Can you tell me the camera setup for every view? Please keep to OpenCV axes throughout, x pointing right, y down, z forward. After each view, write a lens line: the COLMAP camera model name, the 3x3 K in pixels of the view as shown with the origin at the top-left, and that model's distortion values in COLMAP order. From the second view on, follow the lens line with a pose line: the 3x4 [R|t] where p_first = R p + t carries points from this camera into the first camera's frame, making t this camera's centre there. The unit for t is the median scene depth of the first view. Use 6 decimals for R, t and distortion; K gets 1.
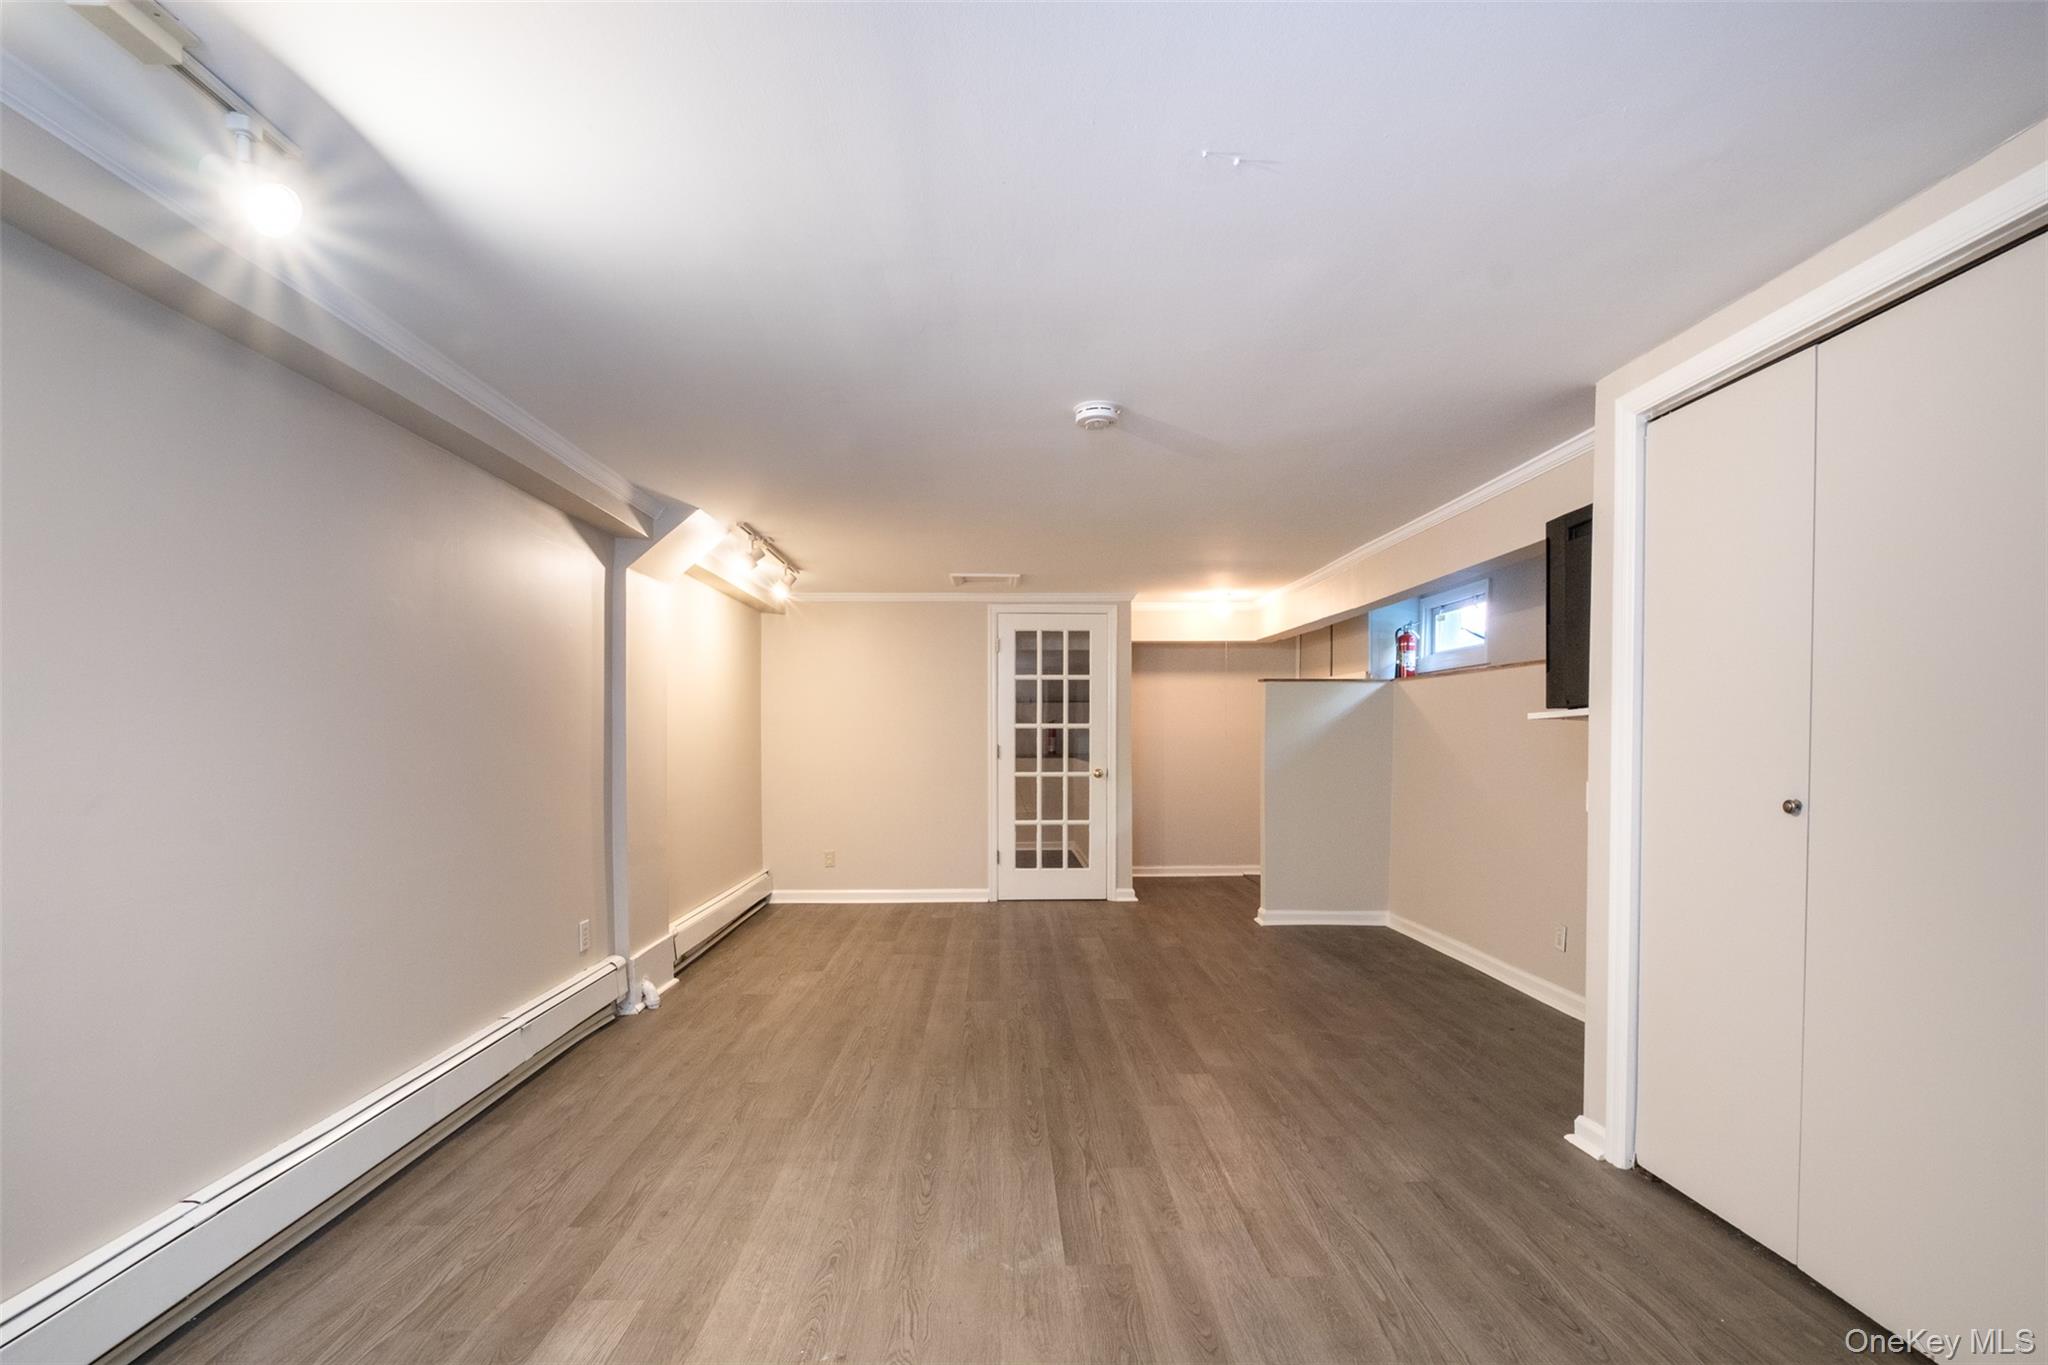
lens RADIAL K [[931.9, 0, 1020.6], [0, 931.9, 757.0], [0, 0, 1]] dist [-0.003289, -0.000486]
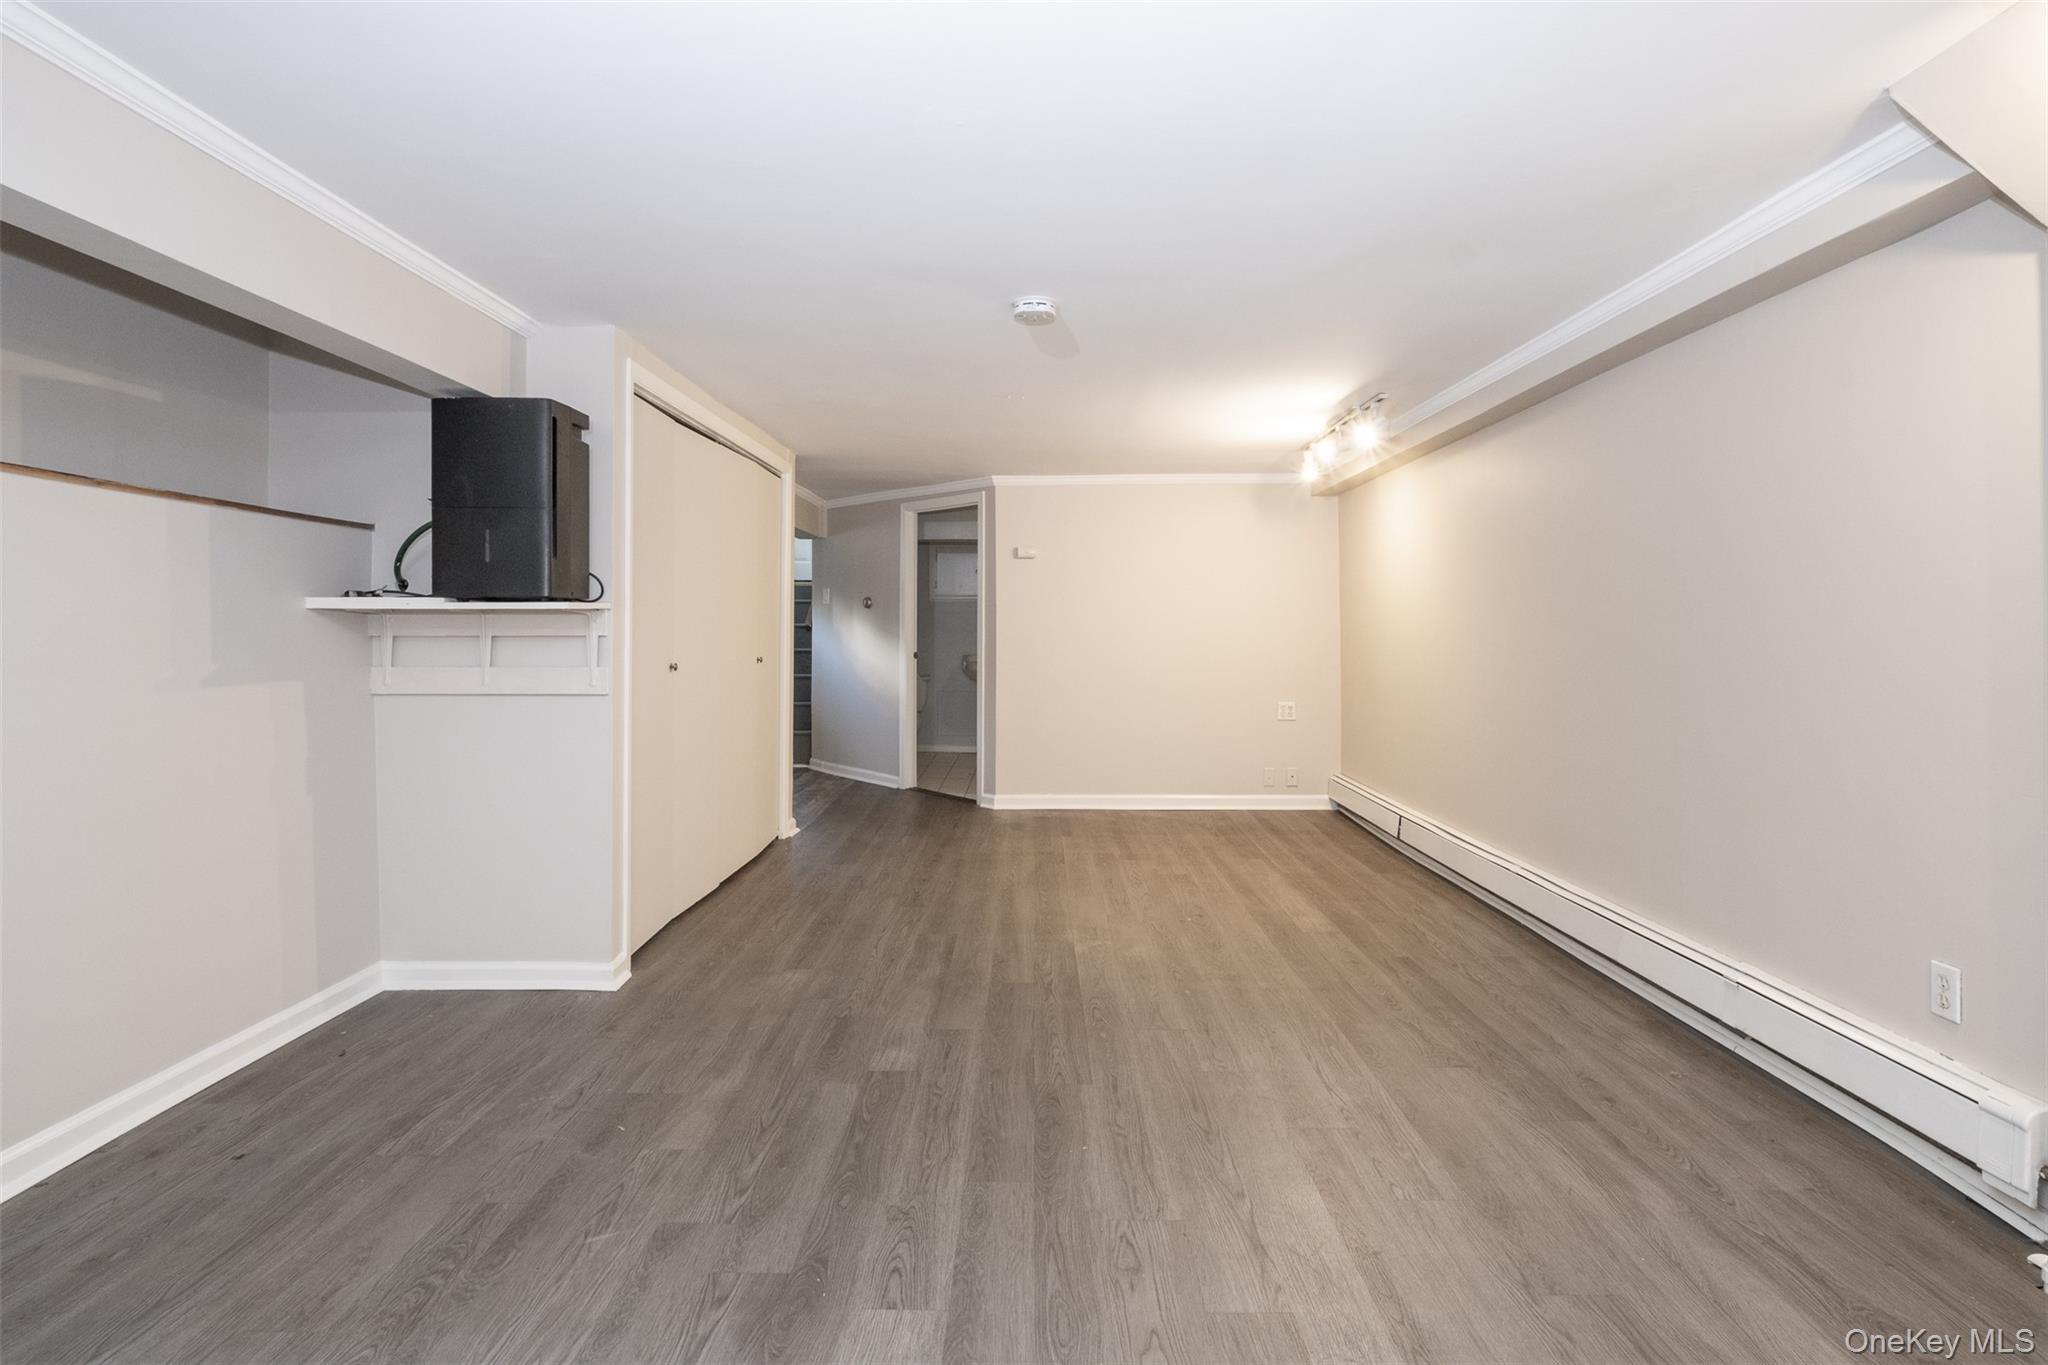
lens RADIAL K [[1004.1, 0, 1024.0], [0, 1004.1, 682.5], [0, 0, 1]] dist [-0.000157, 0.000007]
pose [[-0.999343, 0.001738, 0.036205, 0.026191], [0.004324, 0.997433, 0.071473, -0.019022], [-0.035988, 0.071583, -0.996785, 1.014050]]
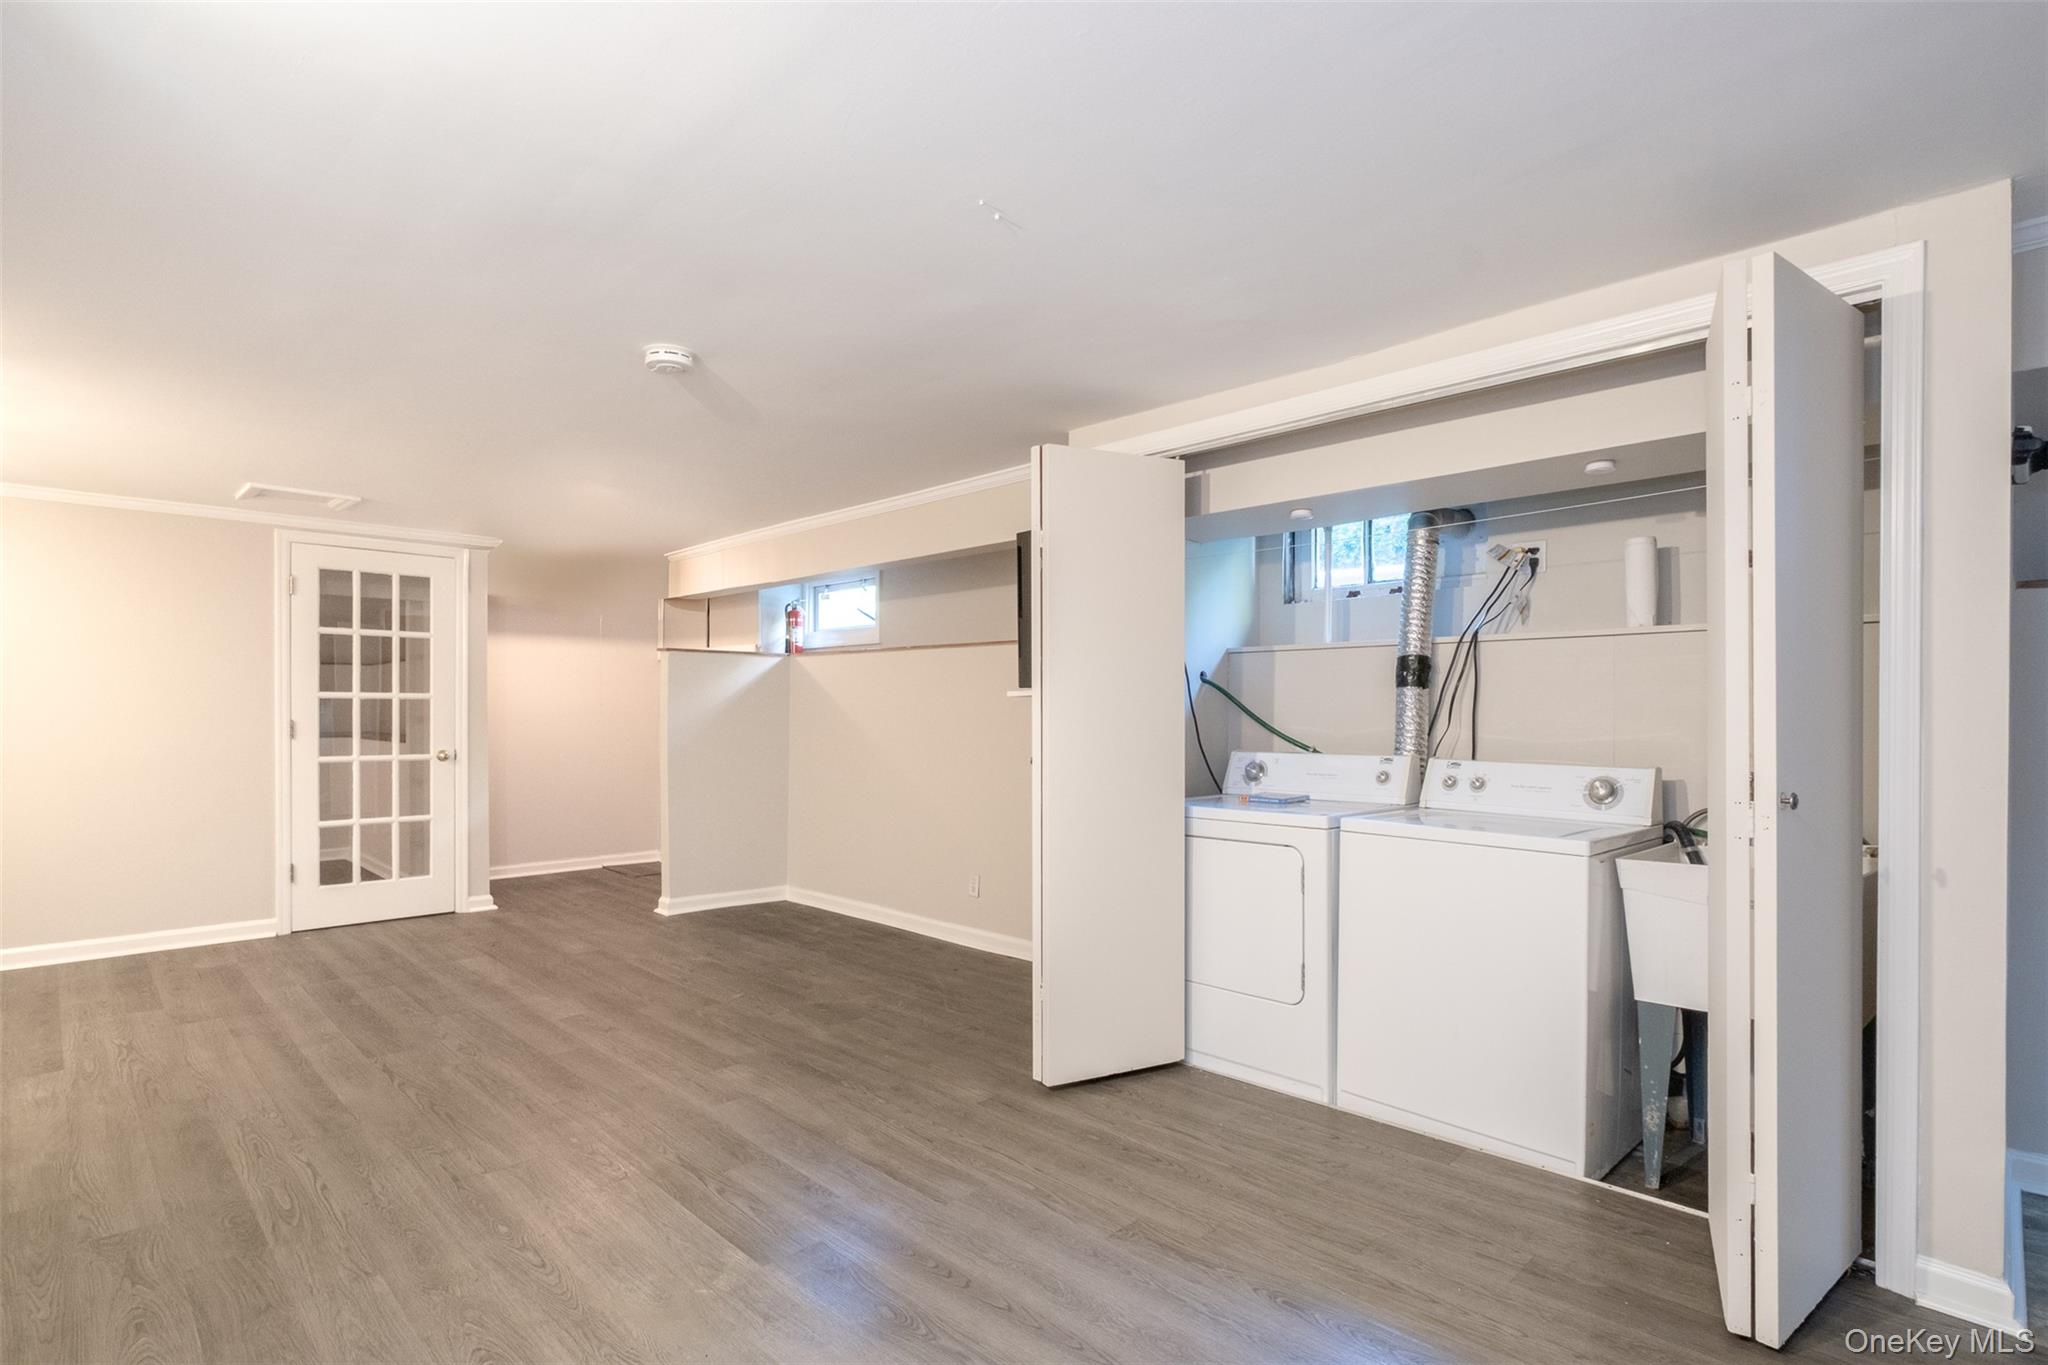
lens RADIAL K [[1027.5, 0, 1017.4], [0, 1027.5, 709.6], [0, 0, 1]] dist [0.001481, 0.000466]
pose [[0.736123, 0.003873, 0.676837, -0.172013], [0.011848, 0.999757, -0.018606, 0.000422], [-0.676744, 0.021715, 0.735898, 0.014824]]
